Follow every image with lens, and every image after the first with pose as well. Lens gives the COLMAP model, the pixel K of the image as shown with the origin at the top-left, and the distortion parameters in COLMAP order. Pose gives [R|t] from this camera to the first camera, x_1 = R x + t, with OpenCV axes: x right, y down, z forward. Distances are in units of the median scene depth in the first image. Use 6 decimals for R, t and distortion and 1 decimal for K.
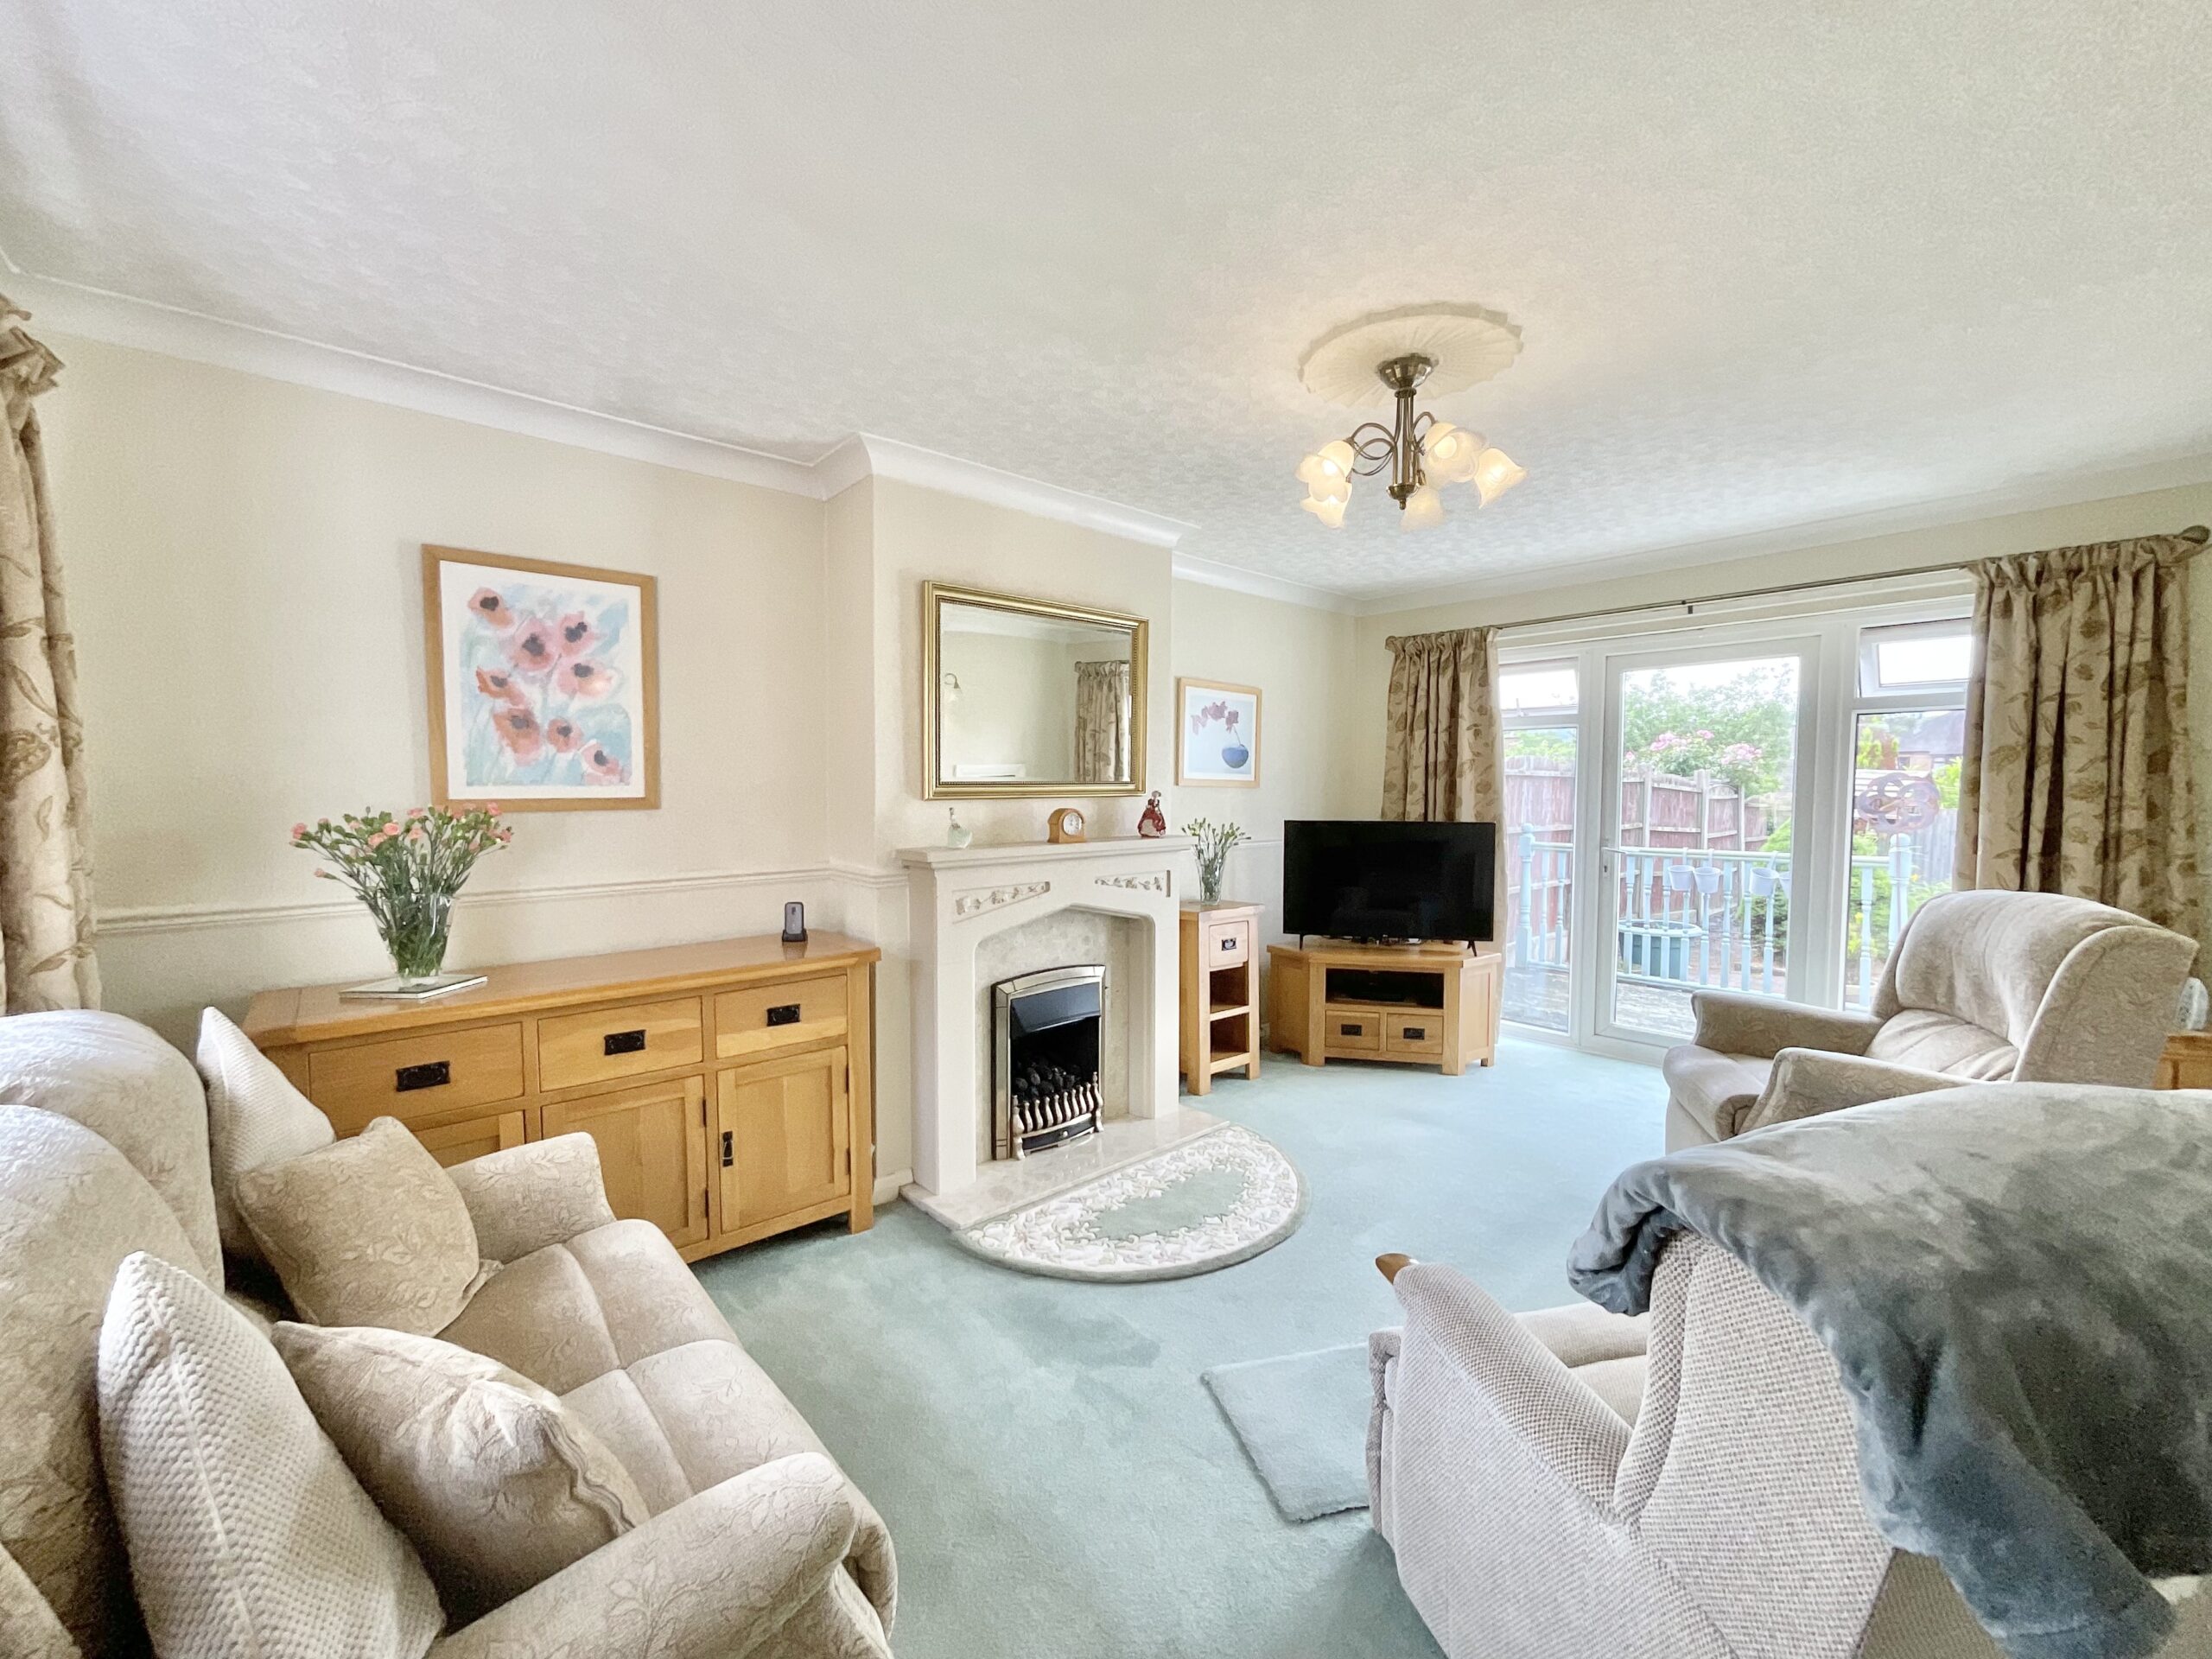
lens RADIAL K [[899.4, 0, 1101.1], [0, 899.4, 830.5], [0, 0, 1]] dist [-0.002625, 0.000337]
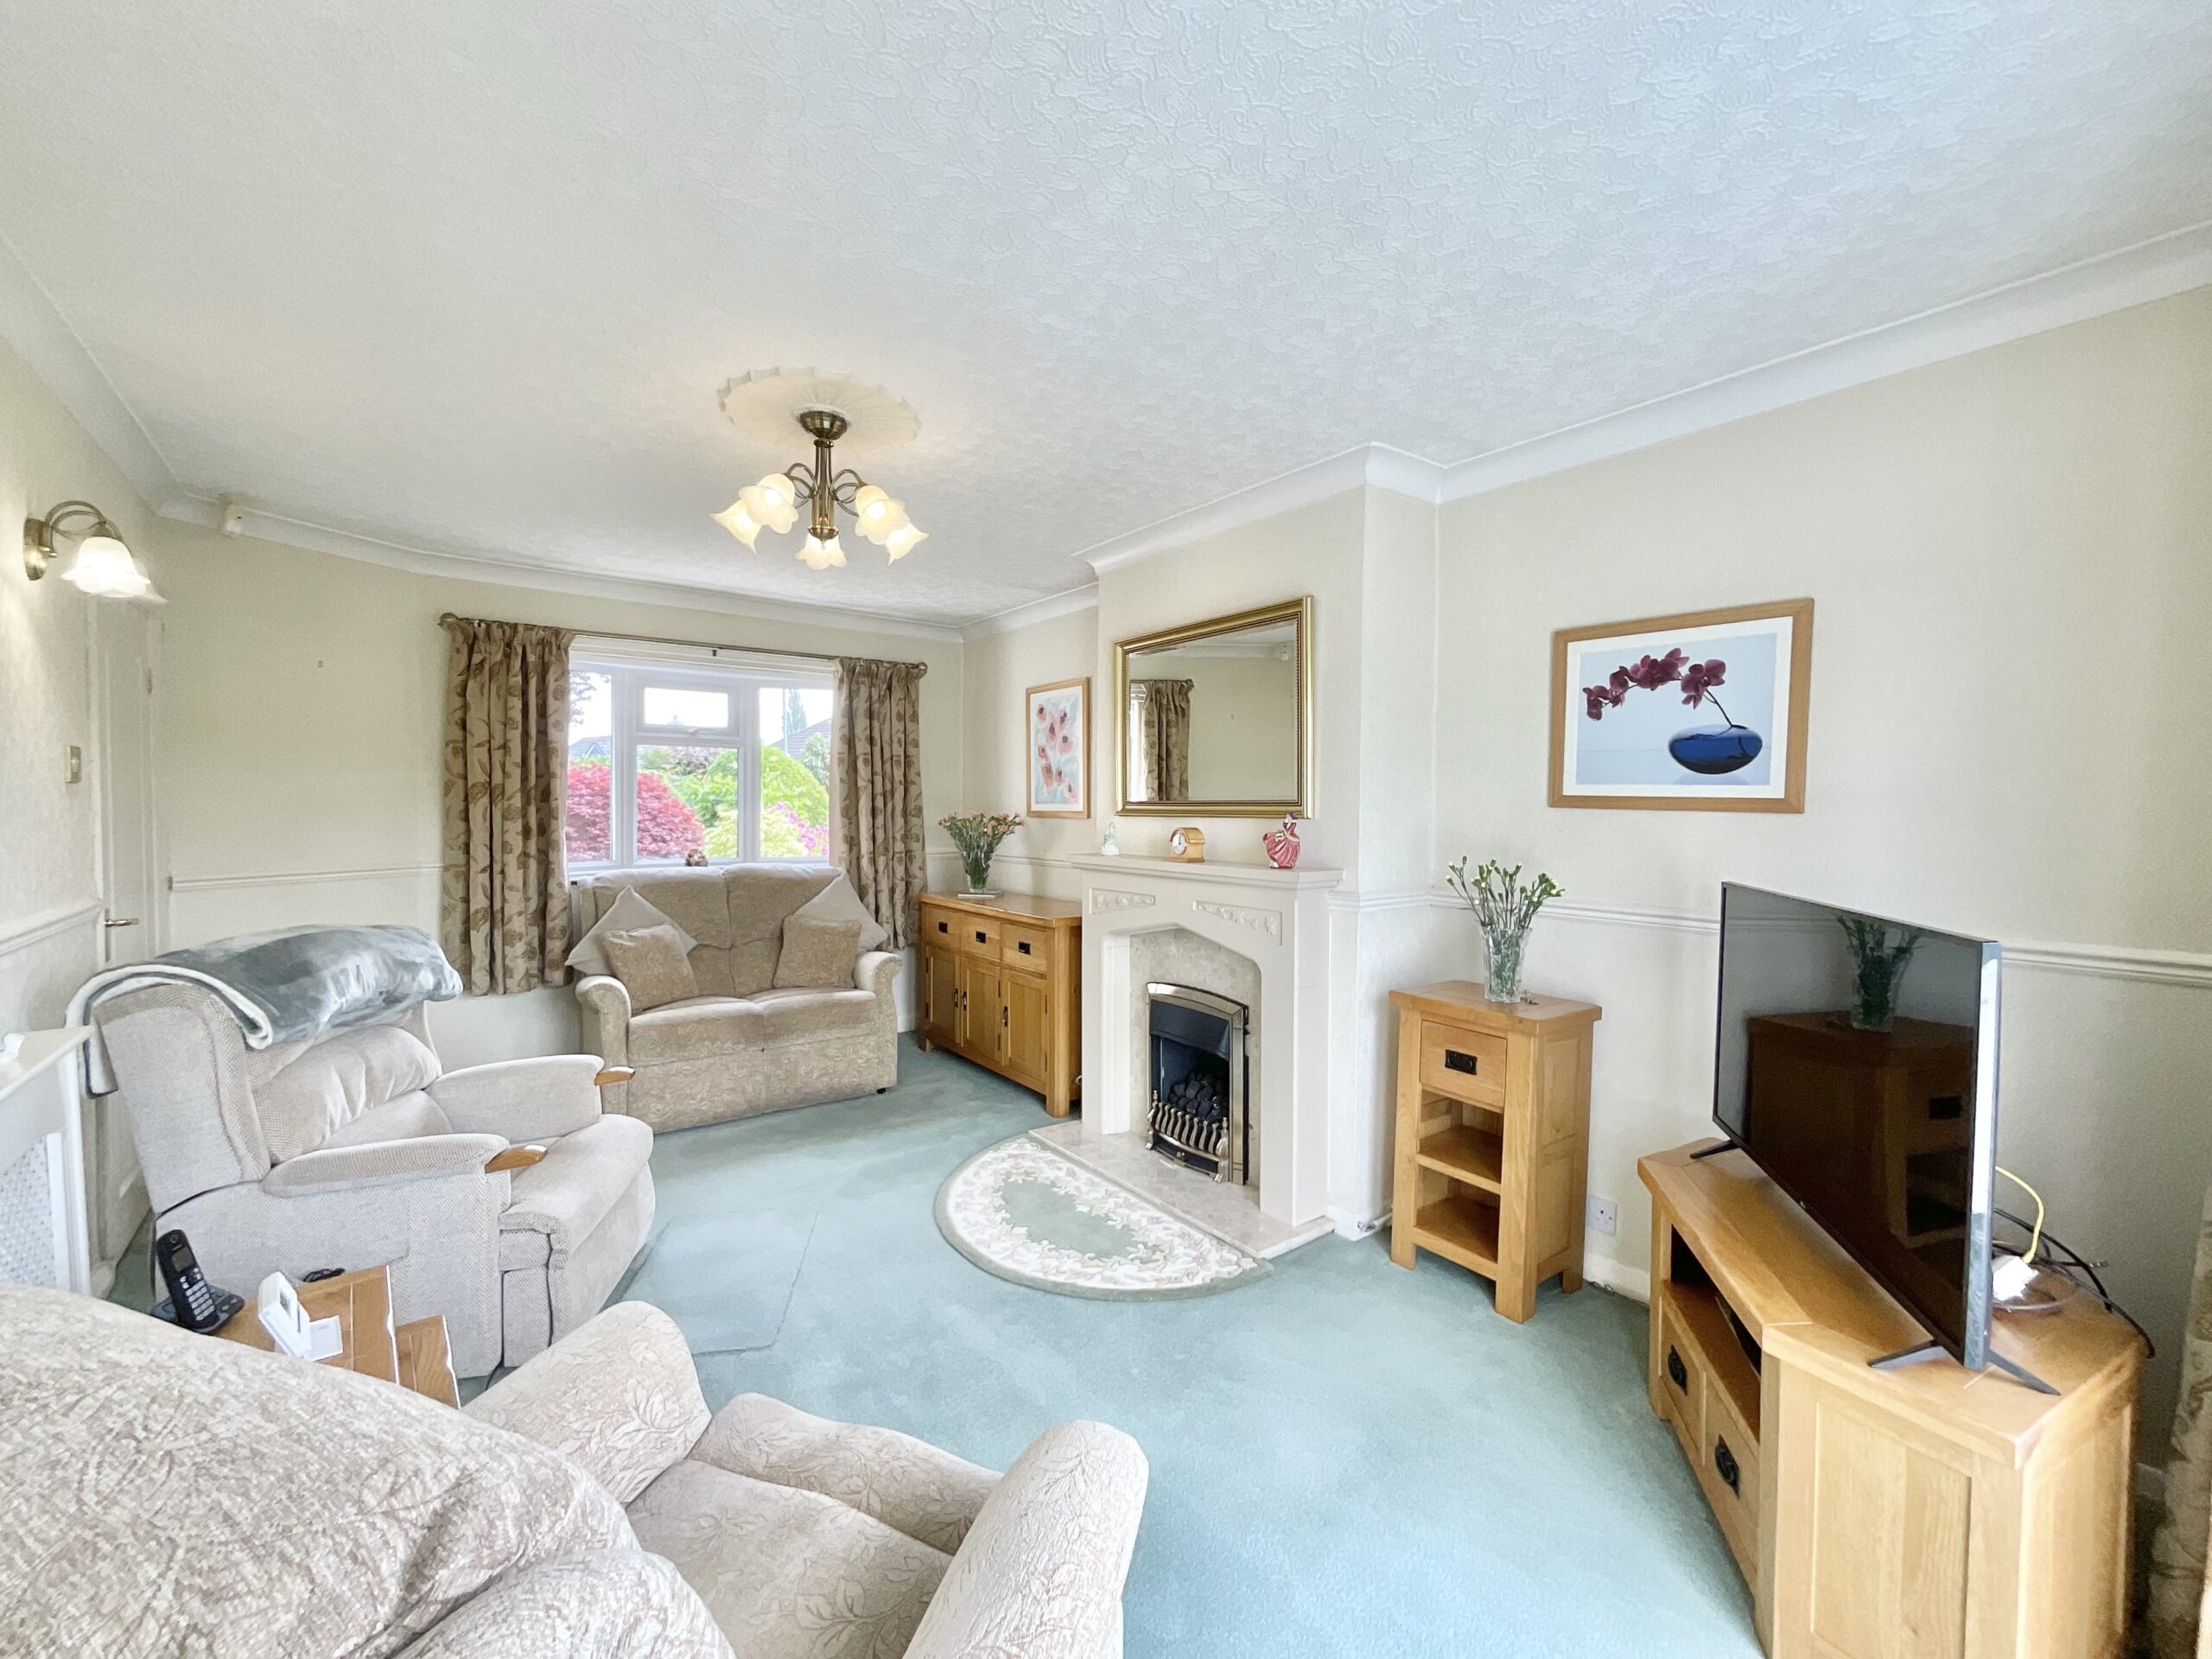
lens RADIAL K [[899.4, 0, 1107.6], [0, 899.4, 824.4], [0, 0, 1]] dist [-0.002625, 0.000337]
pose [[-0.072482, 0.026177, -0.997026, 0.975336], [-0.051981, 0.998198, 0.029986, -0.055096], [0.996014, 0.054000, -0.070991, 0.995247]]
